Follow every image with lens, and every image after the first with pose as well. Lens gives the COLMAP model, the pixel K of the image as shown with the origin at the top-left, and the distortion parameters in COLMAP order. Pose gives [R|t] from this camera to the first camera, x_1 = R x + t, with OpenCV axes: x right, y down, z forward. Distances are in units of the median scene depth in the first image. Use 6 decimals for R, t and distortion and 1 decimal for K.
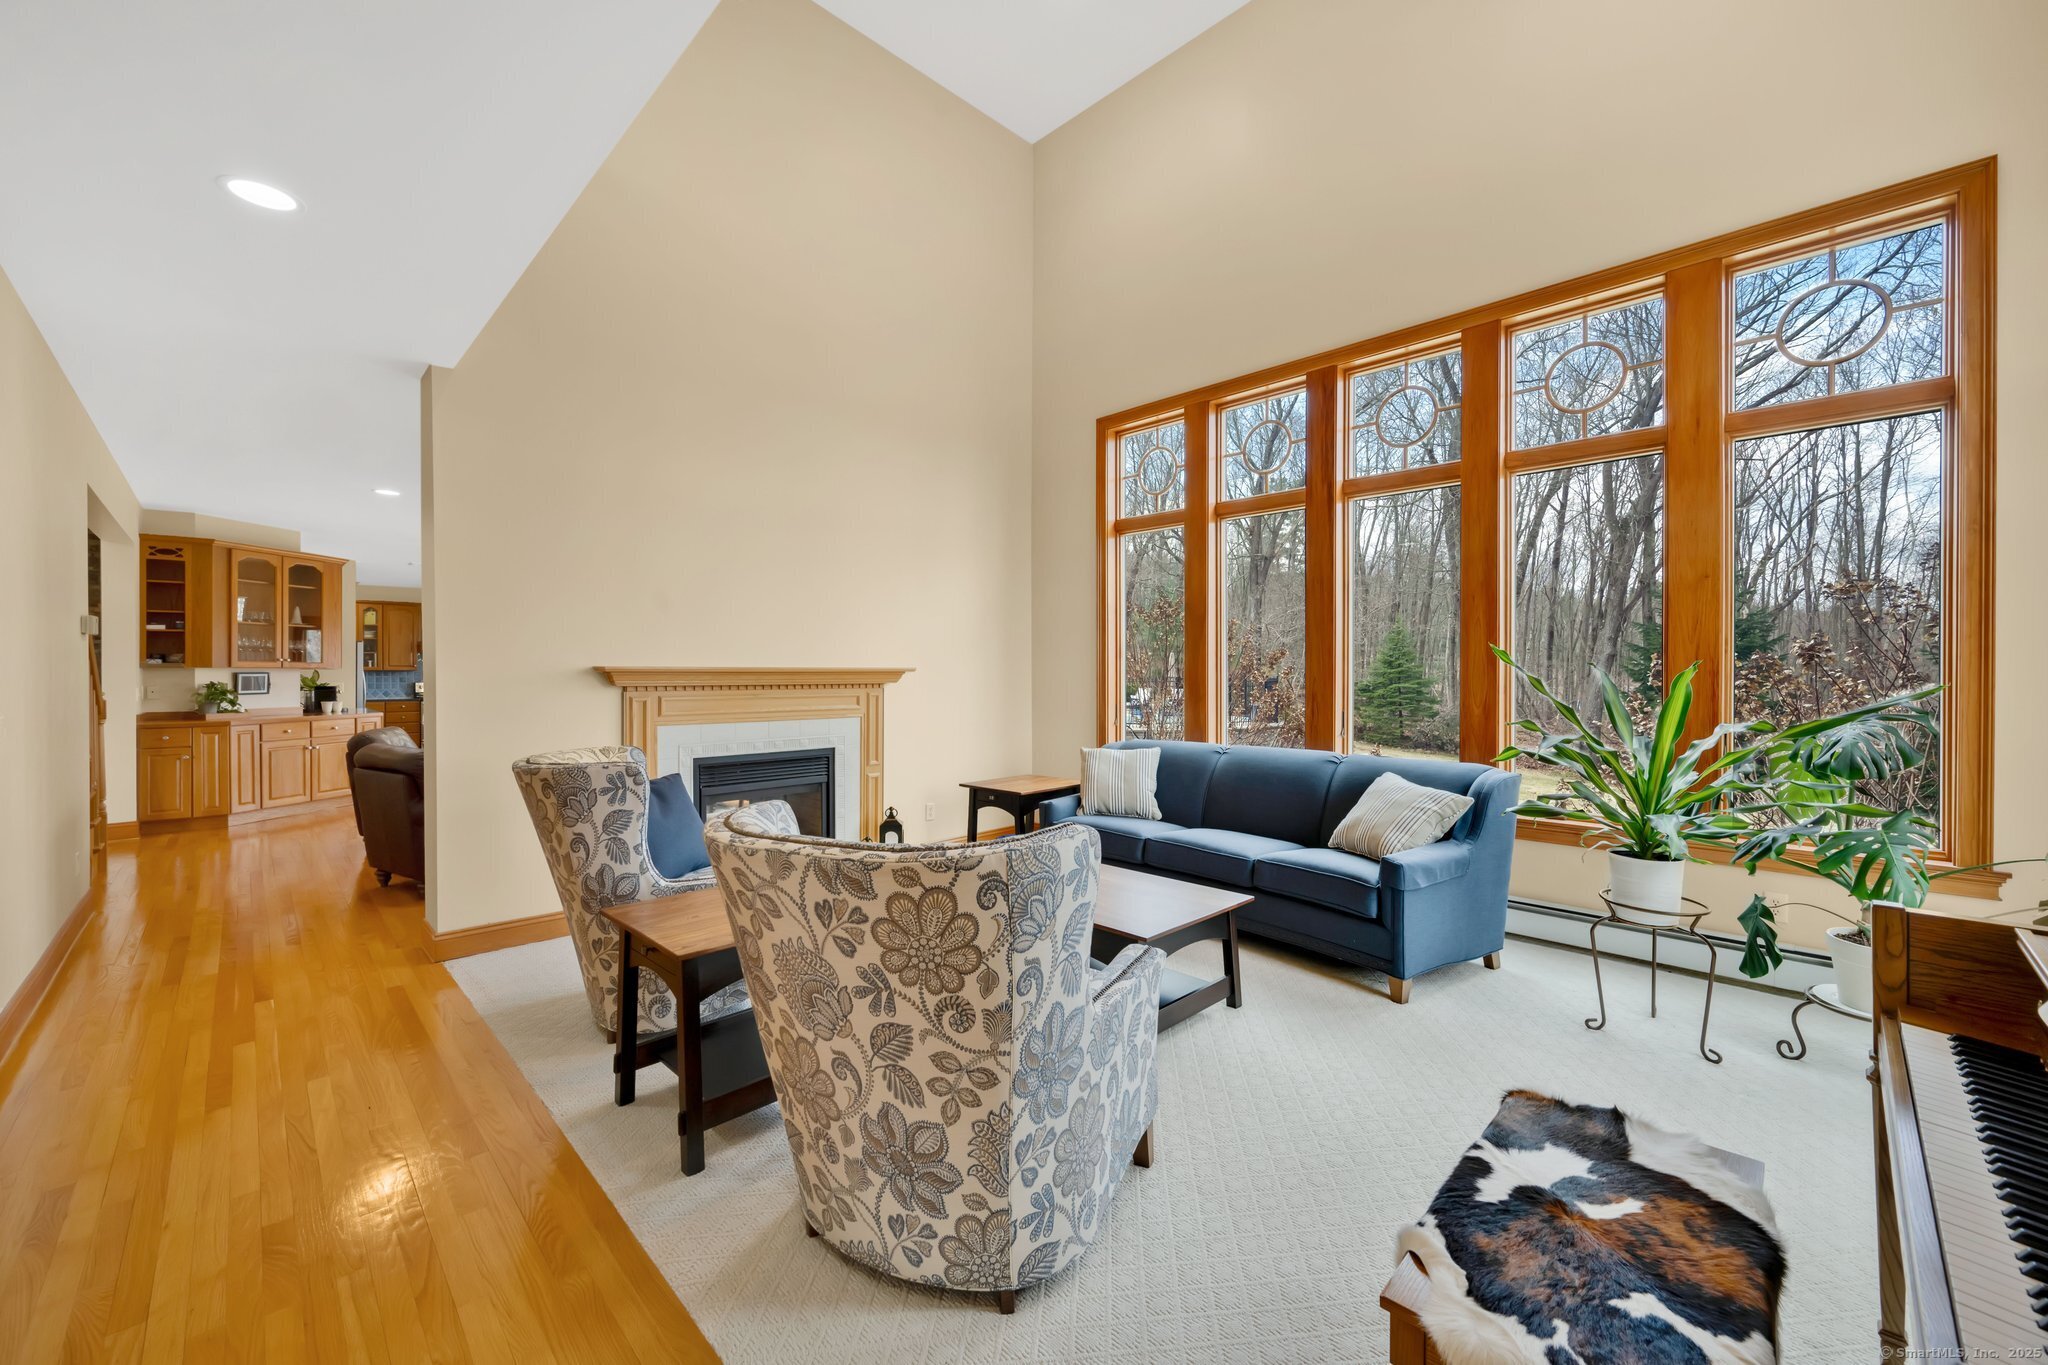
lens RADIAL K [[802.0, 0, 1017.5], [0, 802.0, 684.4], [0, 0, 1]] dist [-0.001534, 0.000121]
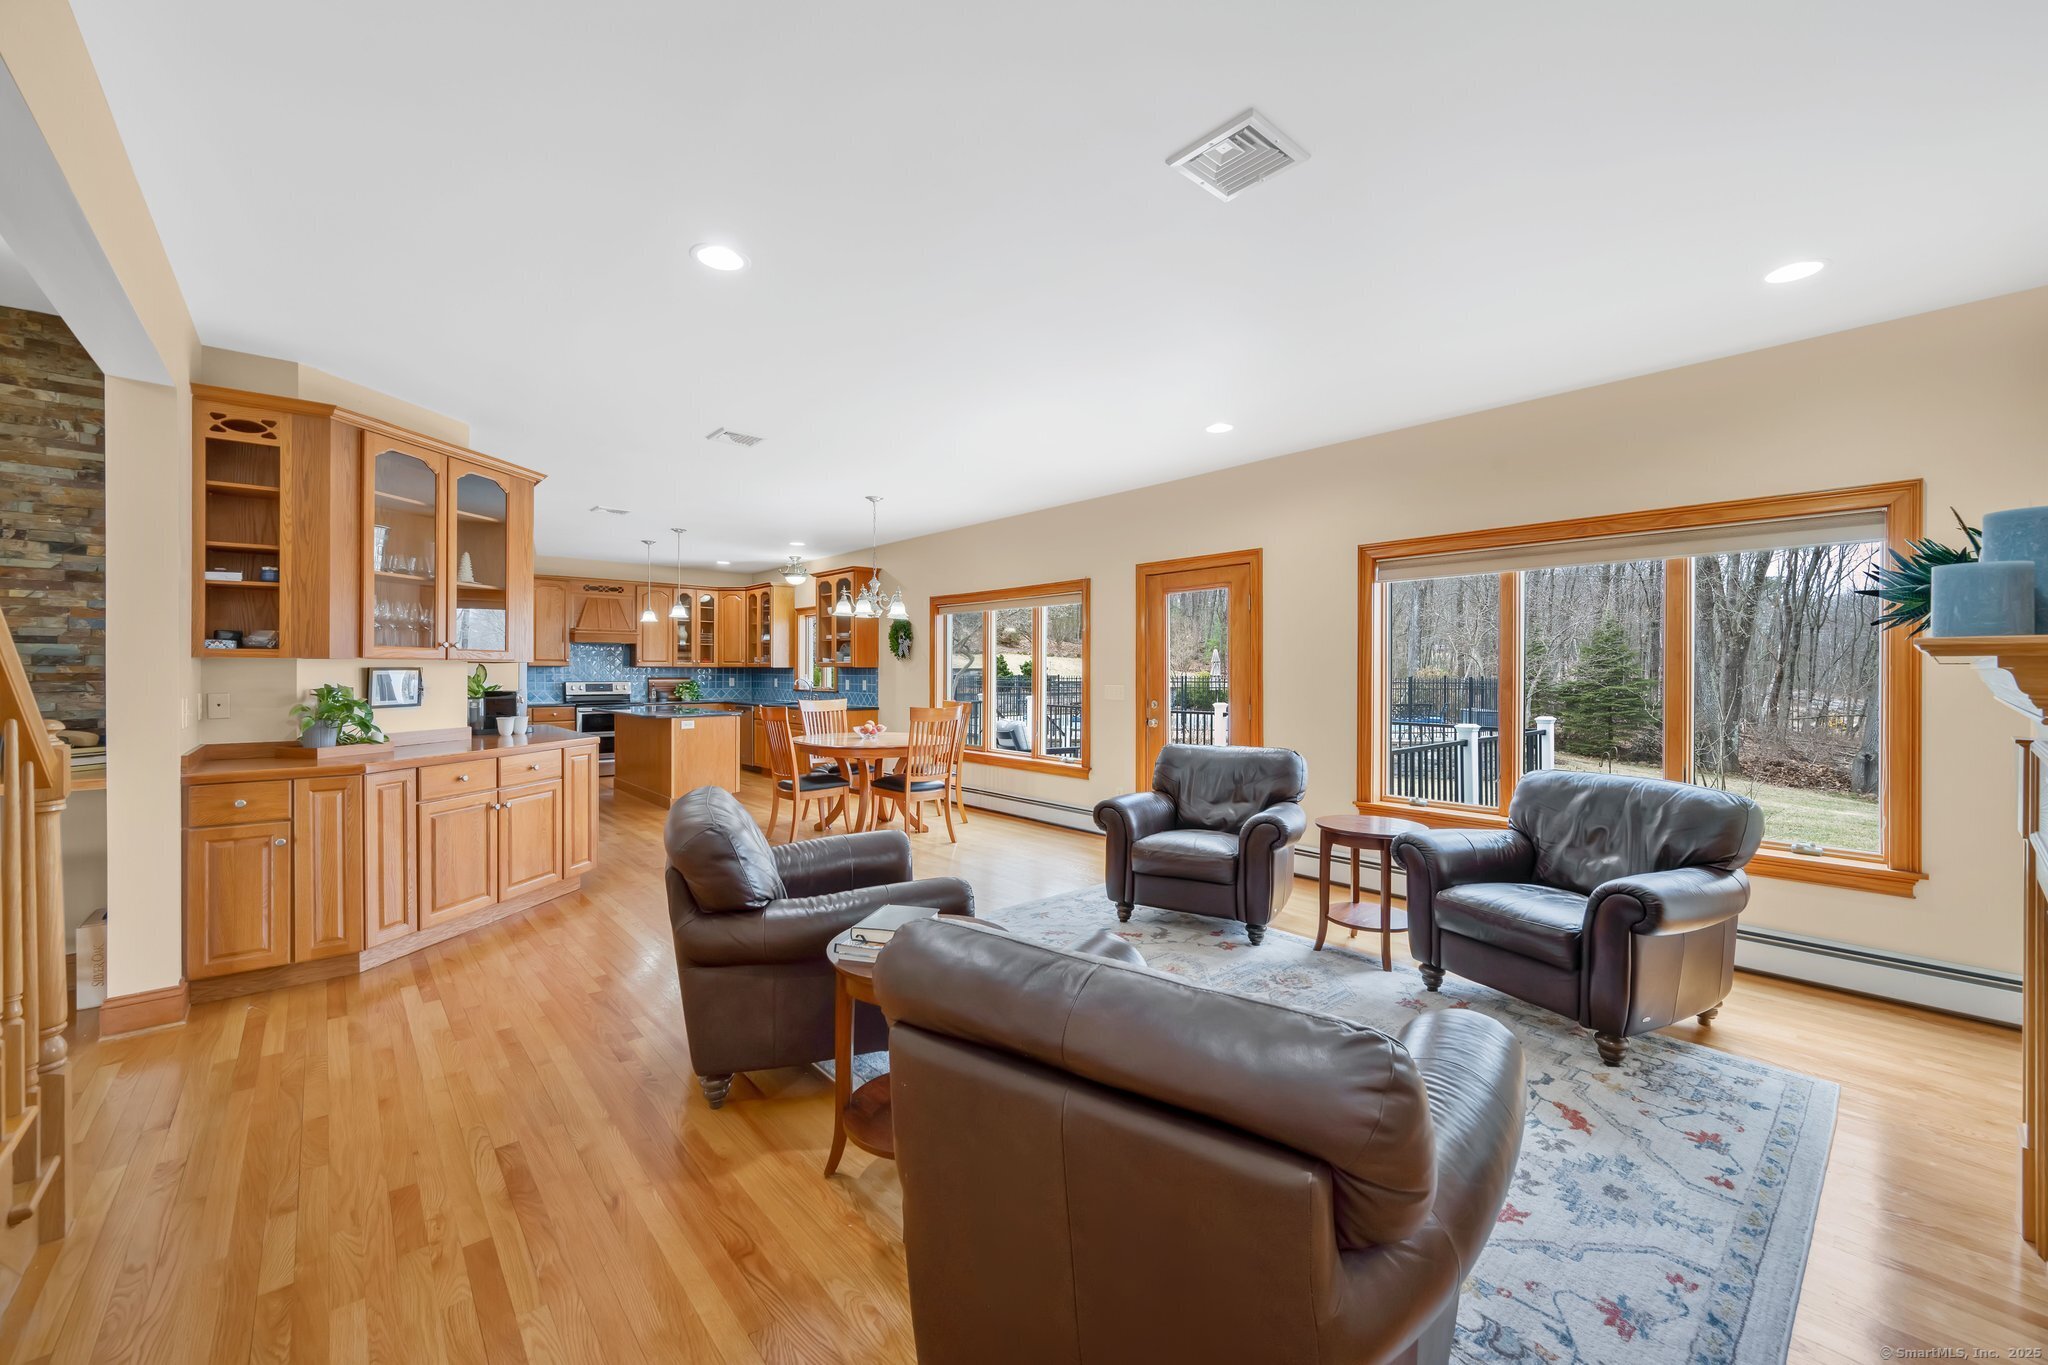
lens RADIAL K [[802.0, 0, 1031.4], [0, 802.0, 673.4], [0, 0, 1]] dist [-0.001534, 0.000121]
pose [[0.998907, -0.006797, -0.046247, -0.523899], [0.006225, 0.999902, -0.012502, -0.001572], [0.046327, 0.012201, 0.998852, 0.500111]]
